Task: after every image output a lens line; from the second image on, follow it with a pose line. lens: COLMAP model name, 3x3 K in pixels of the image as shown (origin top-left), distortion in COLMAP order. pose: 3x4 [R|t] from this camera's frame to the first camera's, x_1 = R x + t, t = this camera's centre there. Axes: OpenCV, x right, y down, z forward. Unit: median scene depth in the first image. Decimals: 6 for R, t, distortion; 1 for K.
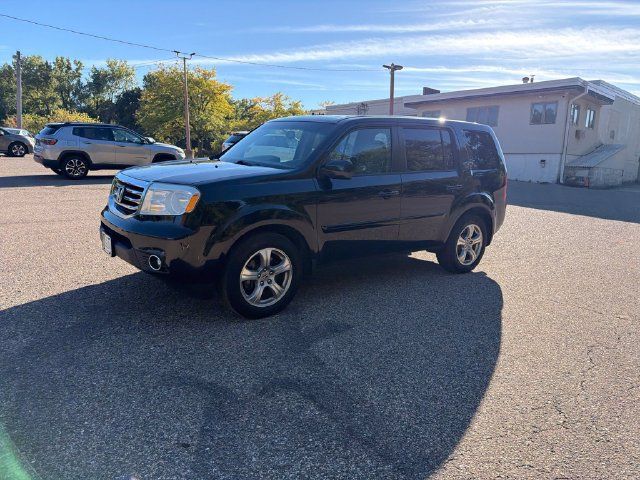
lens RADIAL K [[452.3, 0, 320.8], [0, 452.3, 237.5], [0, 0, 1]] dist [0.026880, -0.033215]
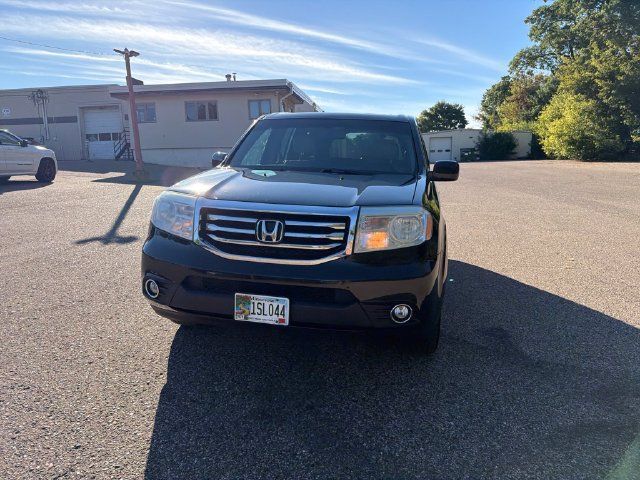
lens RADIAL K [[452.3, 0, 324.0], [0, 452.3, 236.6], [0, 0, 1]] dist [0.026880, -0.033215]
pose [[0.758508, -0.152243, 0.633630, -0.229074], [0.144187, 0.987436, 0.064648, -0.034015], [-0.635512, 0.042325, 0.770930, 0.127802]]
